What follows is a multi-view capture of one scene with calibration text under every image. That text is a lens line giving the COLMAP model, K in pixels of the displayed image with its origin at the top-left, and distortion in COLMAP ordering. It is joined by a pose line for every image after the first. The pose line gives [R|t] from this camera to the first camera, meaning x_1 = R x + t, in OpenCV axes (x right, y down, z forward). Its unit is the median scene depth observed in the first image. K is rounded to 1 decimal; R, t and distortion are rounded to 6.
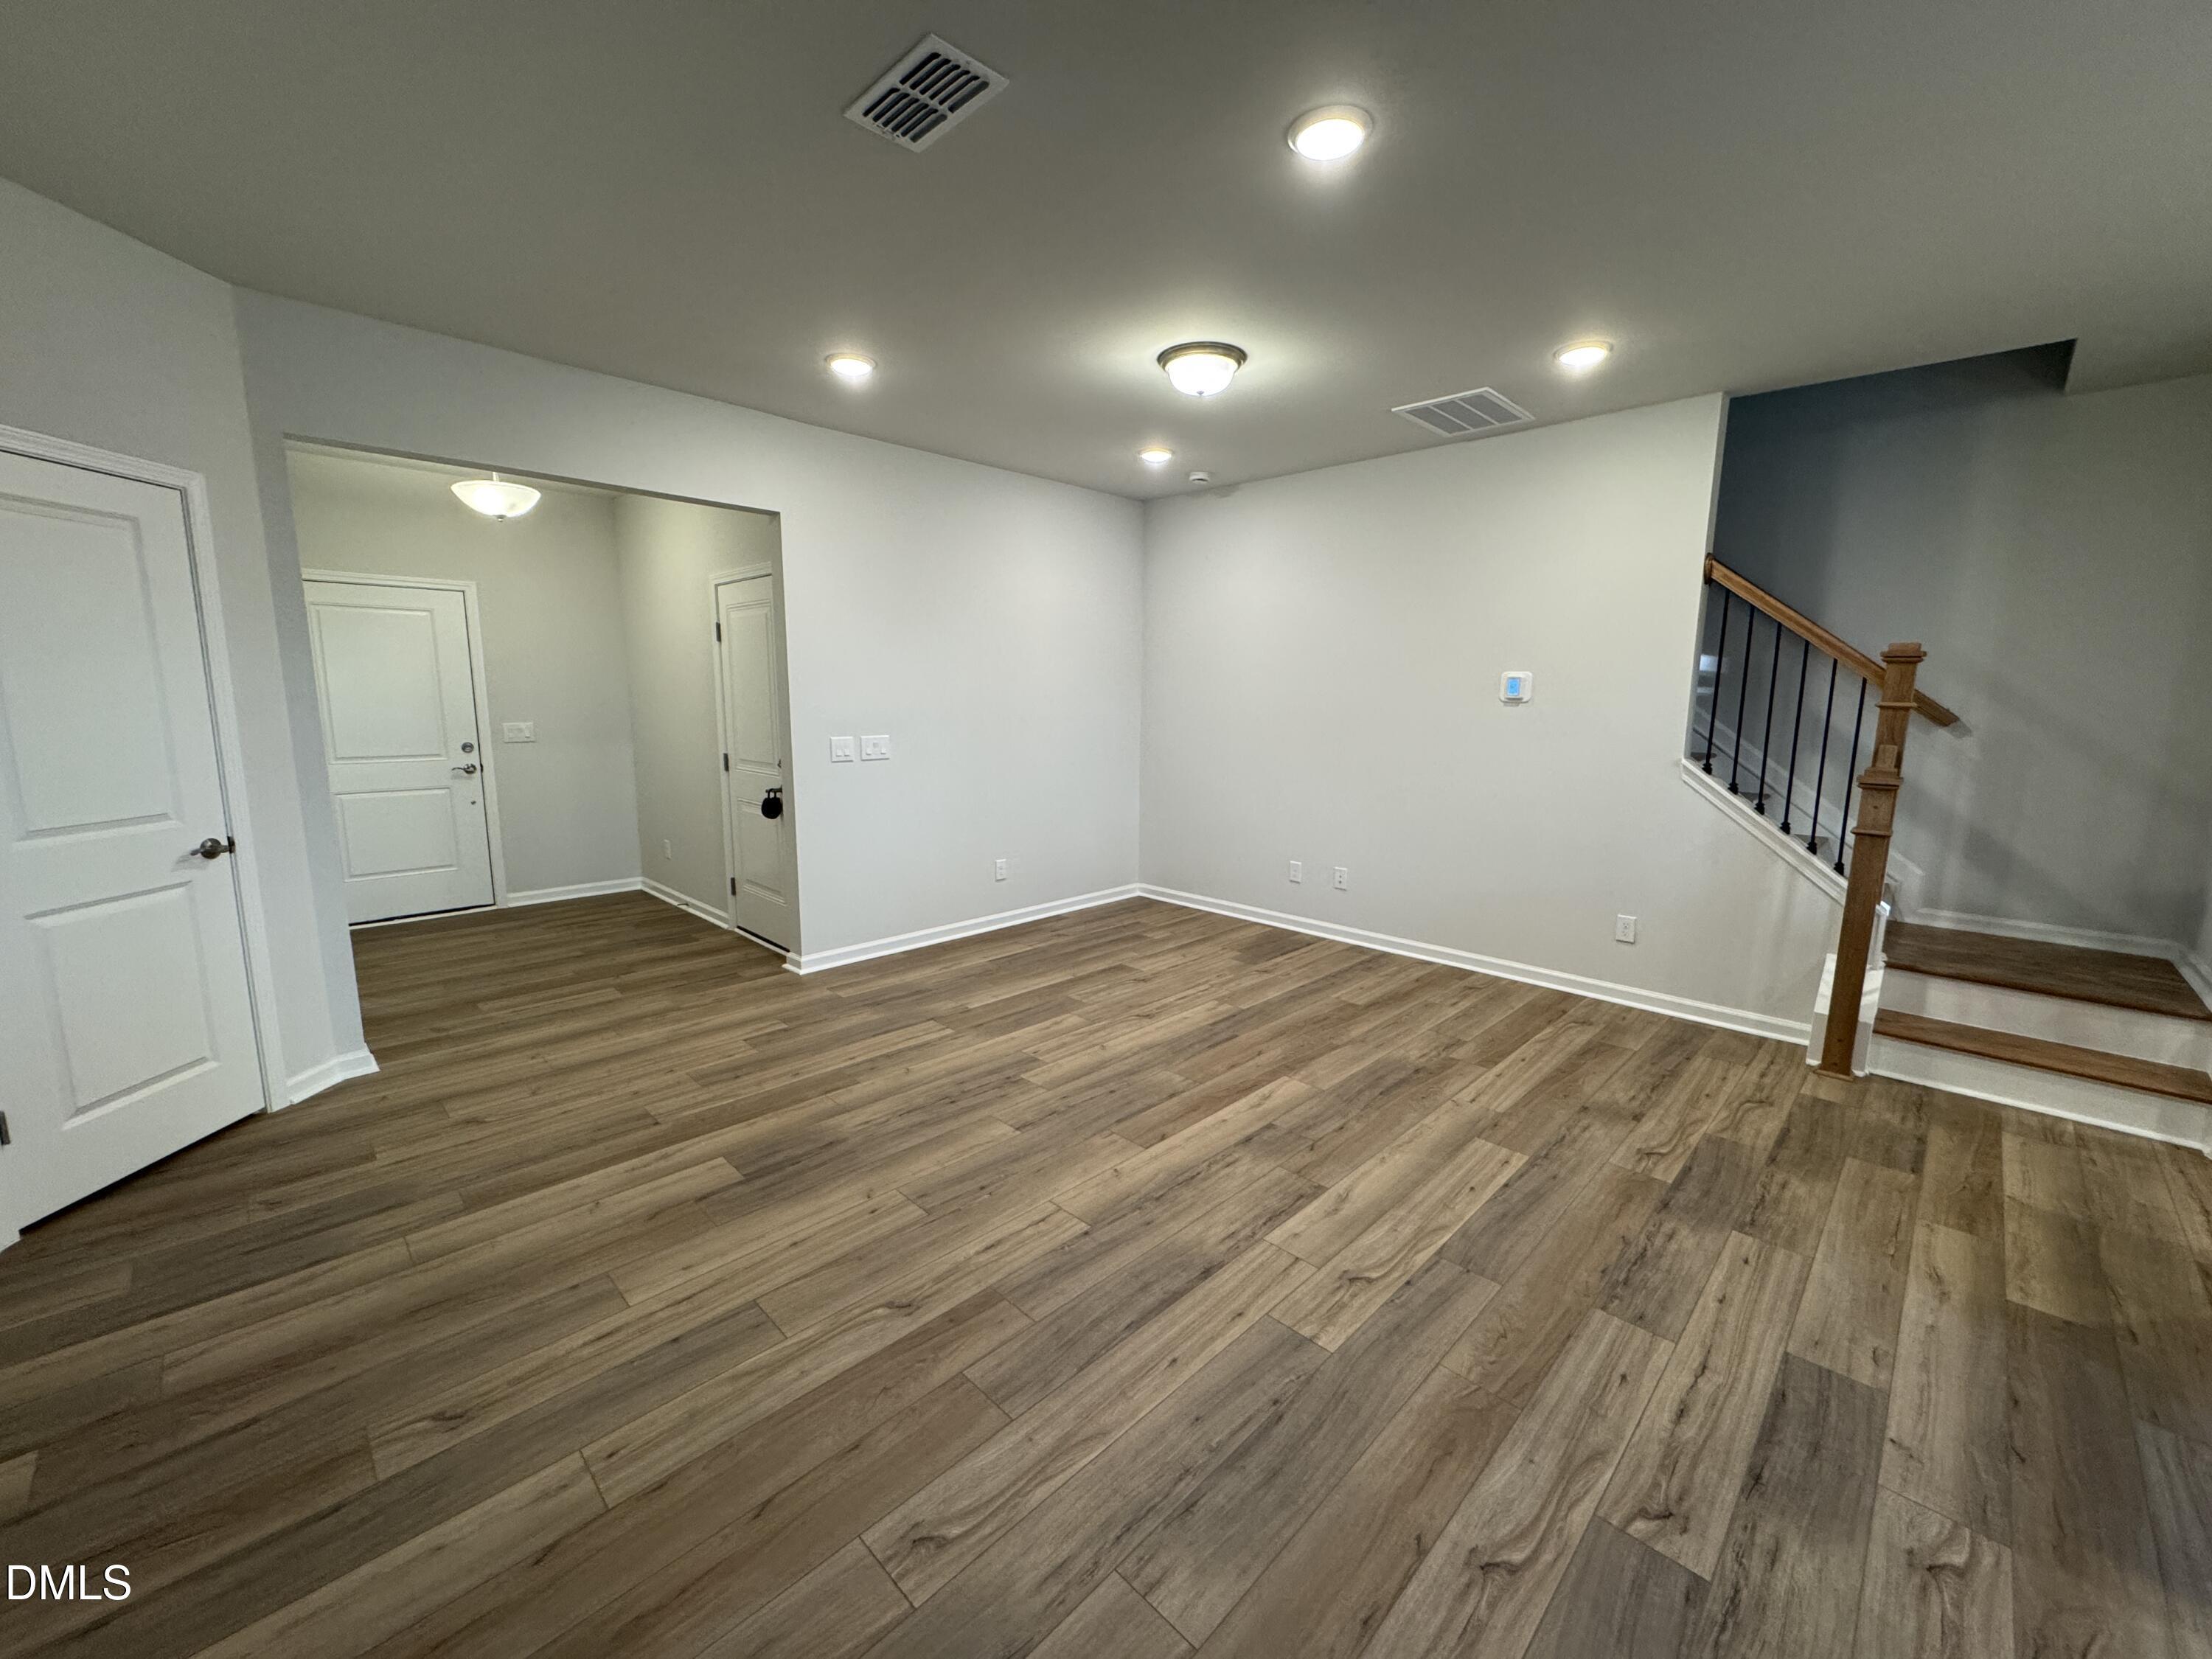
lens RADIAL K [[879.8, 0, 1110.2], [0, 879.8, 829.9], [0, 0, 1]] dist [-0.011859, -0.000811]
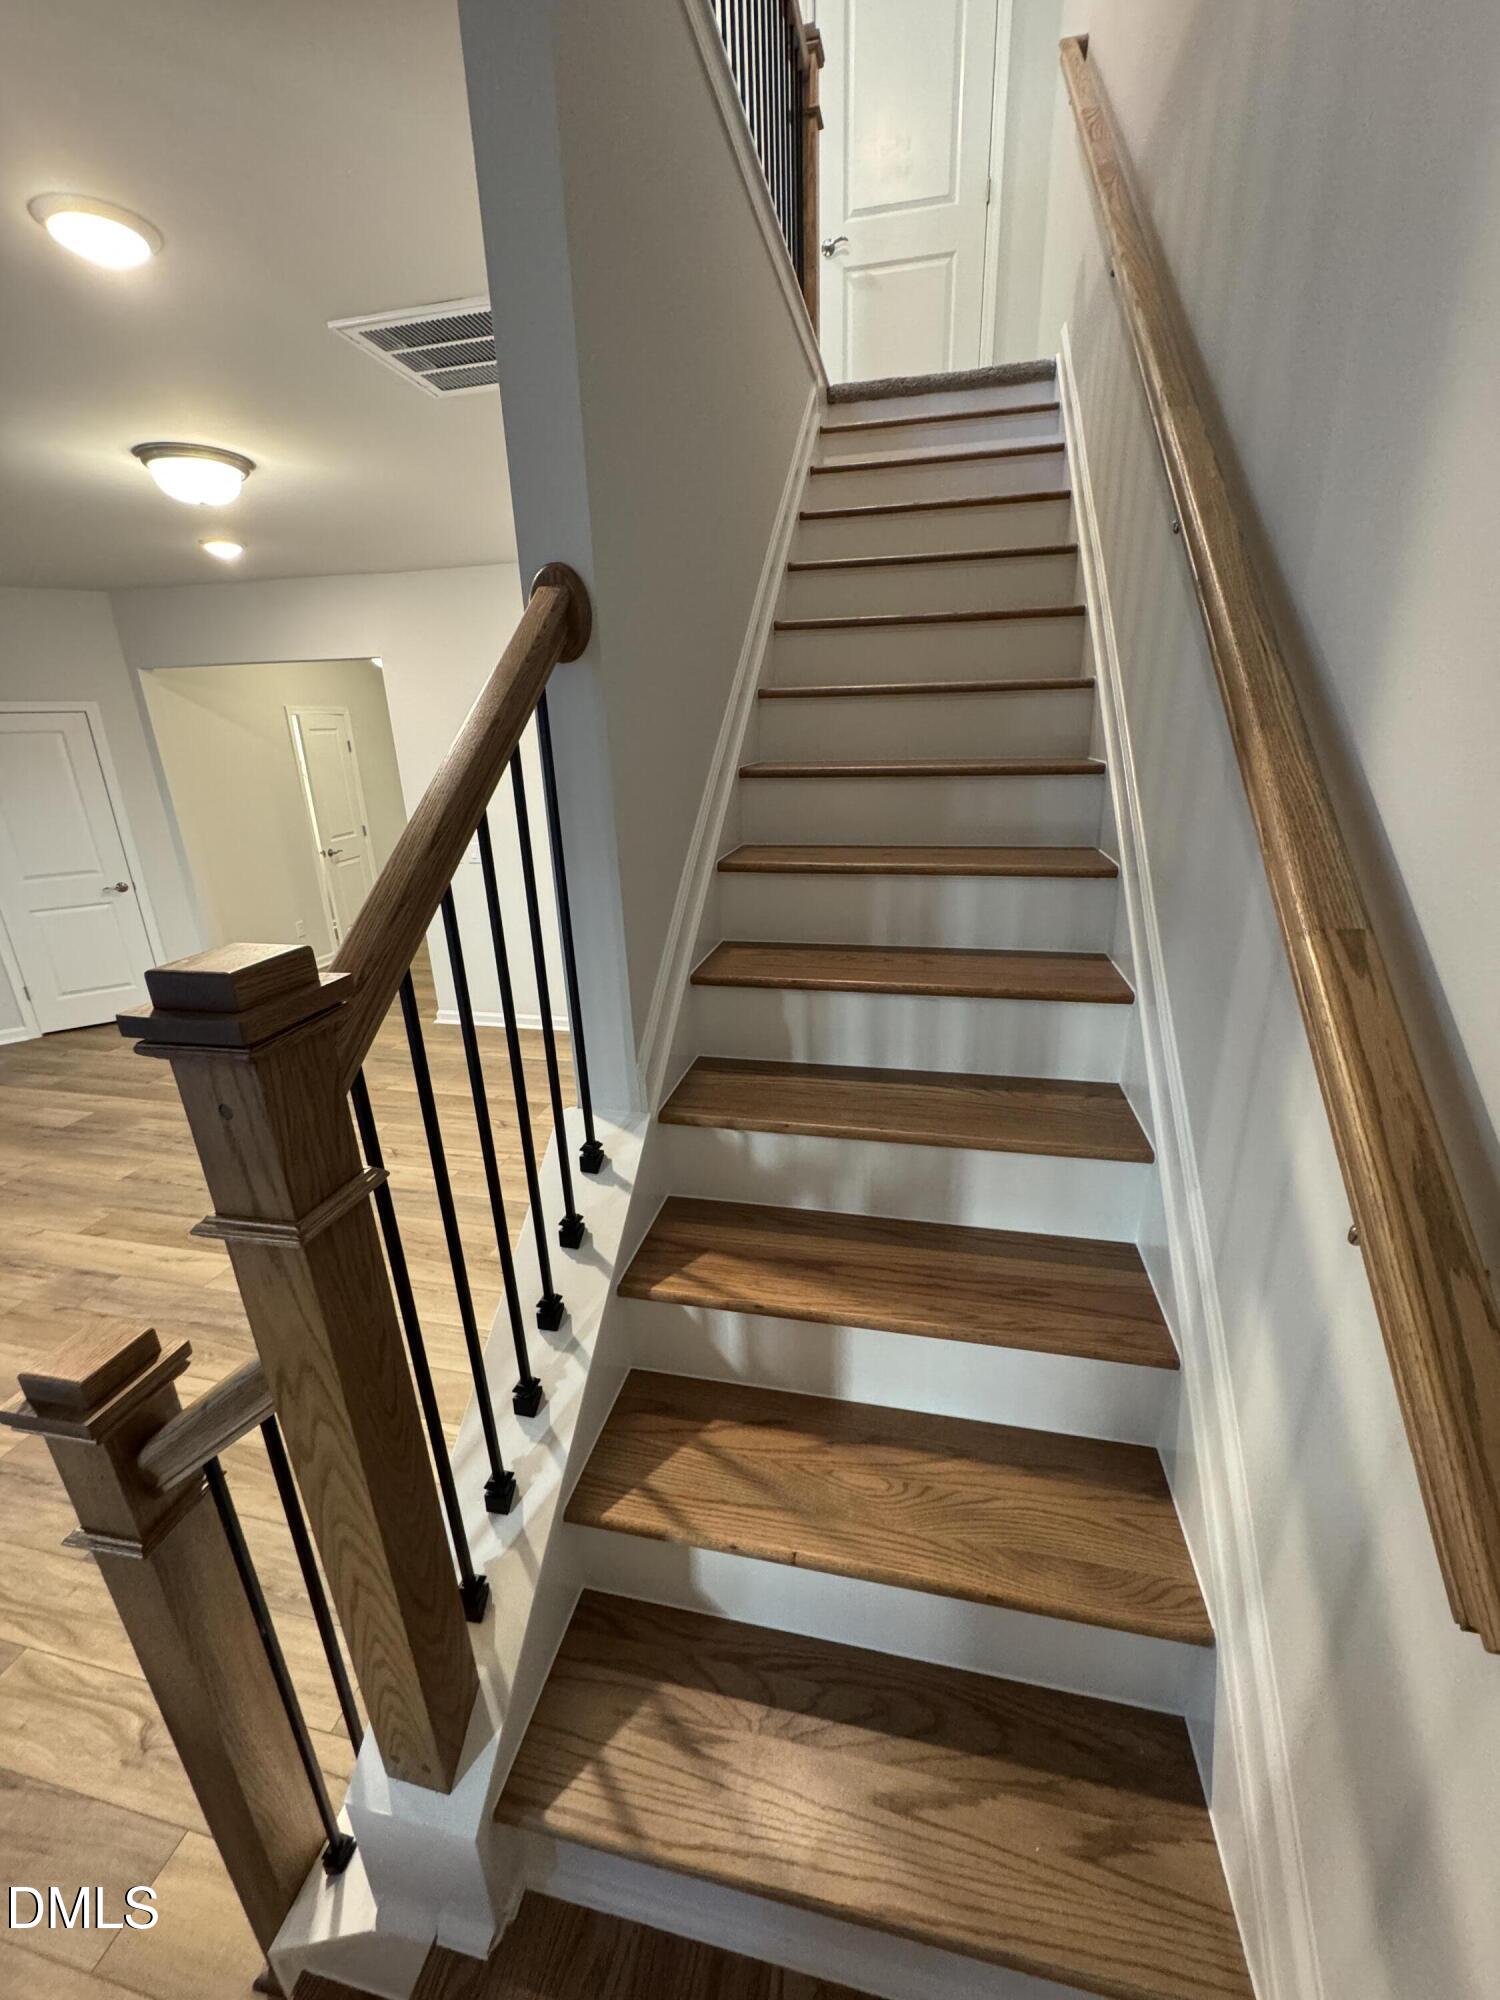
lens RADIAL K [[795.5, 0, 755.6], [0, 795.5, 993.6], [0, 0, 1]] dist [-0.011859, -0.000811]
pose [[0.541409, 0.254213, -0.801406, 1.425709], [-0.105593, 0.966206, 0.235153, -0.348135], [0.834102, -0.042691, 0.549956, 1.237971]]
